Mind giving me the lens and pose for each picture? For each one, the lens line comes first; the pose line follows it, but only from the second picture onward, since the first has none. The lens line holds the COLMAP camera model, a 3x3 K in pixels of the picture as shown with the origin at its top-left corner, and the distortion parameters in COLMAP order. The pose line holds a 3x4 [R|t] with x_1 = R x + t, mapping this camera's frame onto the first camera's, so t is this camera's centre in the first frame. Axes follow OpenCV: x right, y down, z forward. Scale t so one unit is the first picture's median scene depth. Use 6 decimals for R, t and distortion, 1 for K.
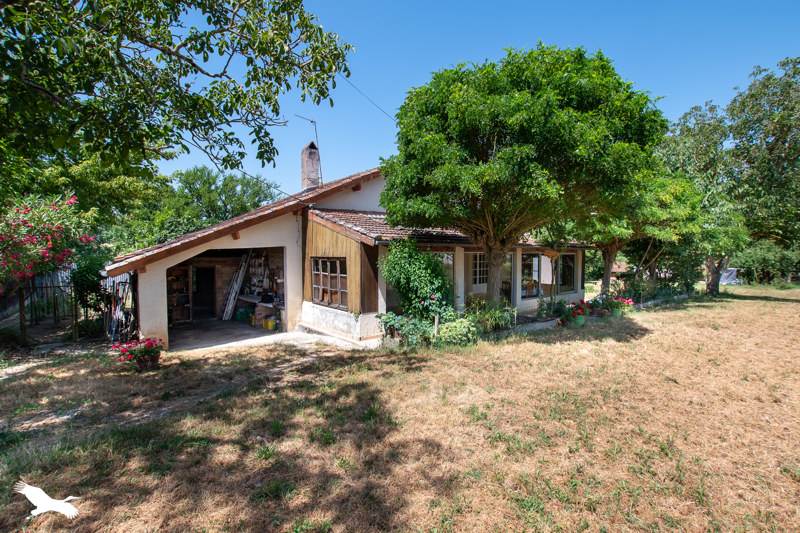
lens RADIAL K [[357.4, 0, 400.0], [0, 357.4, 266.5], [0, 0, 1]] dist [-0.000799, -0.000088]
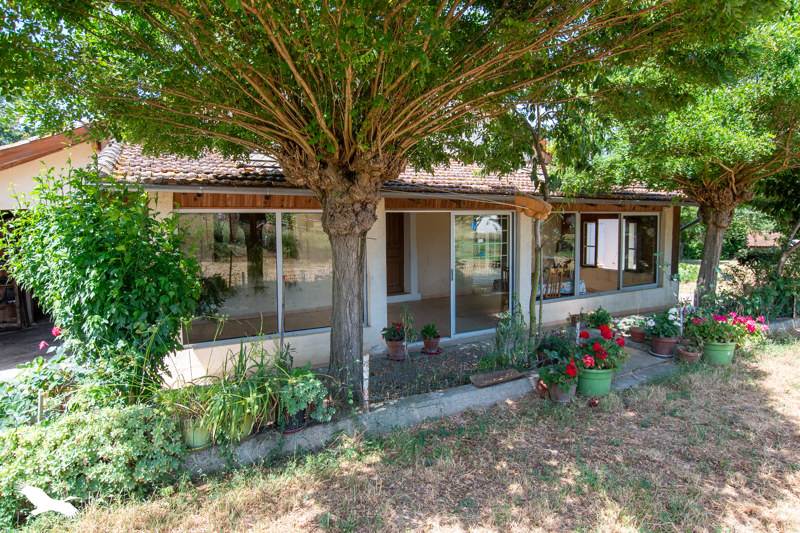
lens RADIAL K [[439.6, 0, 400.0], [0, 439.6, 266.5], [0, 0, 1]] dist [0.001853, 0.000517]
pose [[0.988334, 0.006300, -0.152169, 0.238543], [0.003268, 0.998037, 0.062544, -0.000512], [0.152264, -0.062312, 0.986374, 0.333753]]
